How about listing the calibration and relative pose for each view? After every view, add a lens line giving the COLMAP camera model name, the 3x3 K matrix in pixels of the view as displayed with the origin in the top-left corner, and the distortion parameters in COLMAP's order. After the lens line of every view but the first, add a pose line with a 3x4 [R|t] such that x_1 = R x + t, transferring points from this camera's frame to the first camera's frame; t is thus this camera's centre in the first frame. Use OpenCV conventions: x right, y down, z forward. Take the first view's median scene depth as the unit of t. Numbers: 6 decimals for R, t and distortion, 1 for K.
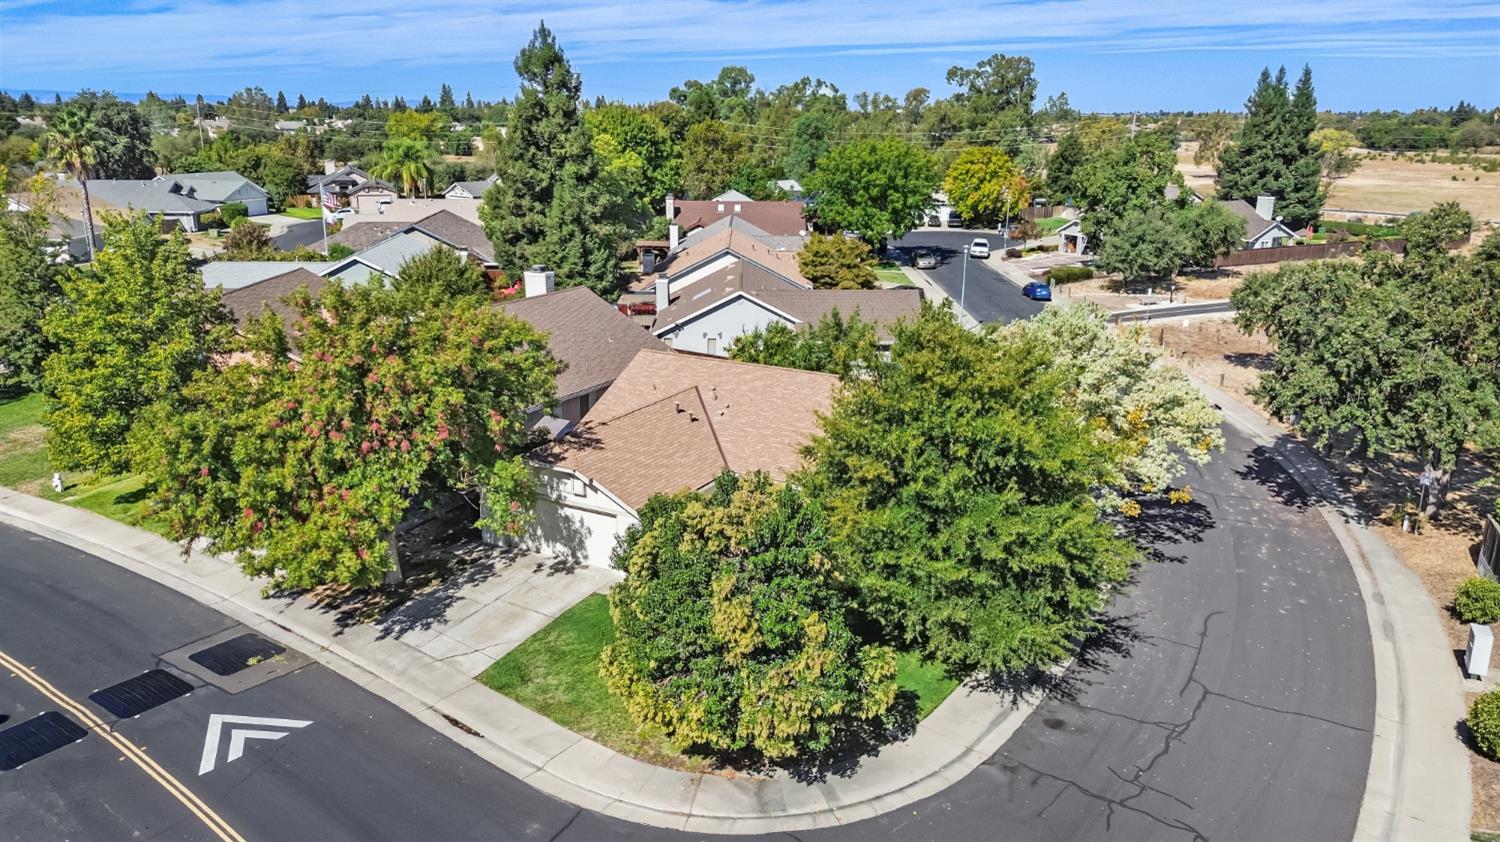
lens RADIAL K [[1075.2, 0, 750.0], [0, 1075.2, 421.0], [0, 0, 1]] dist [0.074253, -0.002211]
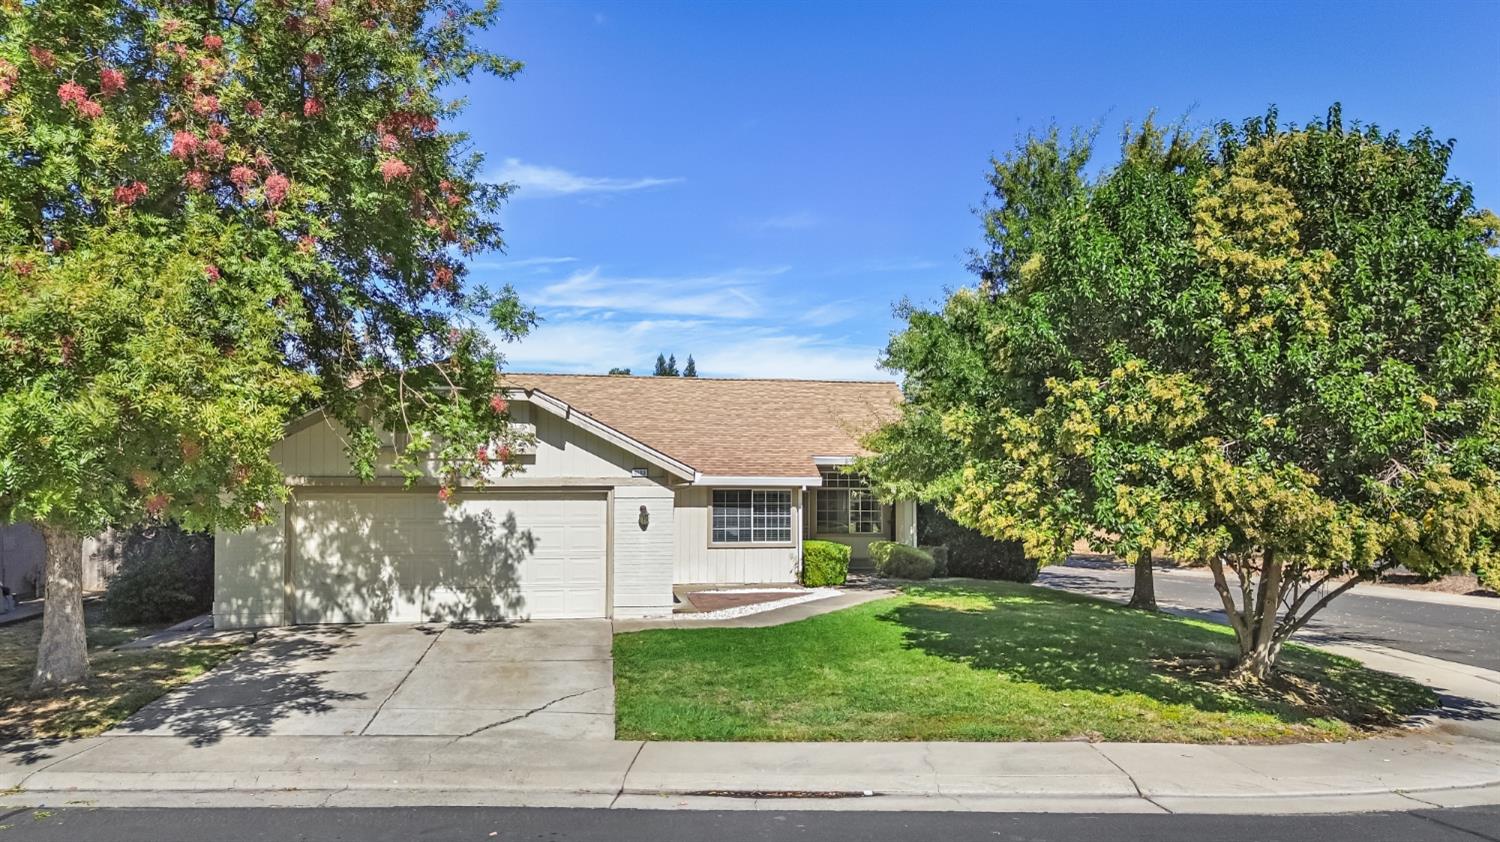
lens RADIAL K [[1075.2, 0, 750.0], [0, 1075.2, 421.0], [0, 0, 1]] dist [0.074253, -0.002211]
pose [[0.765713, 0.056384, 0.640706, -0.379151], [0.184746, 0.934891, -0.303065, 0.212972], [-0.616078, 0.350429, 0.705441, 0.576468]]
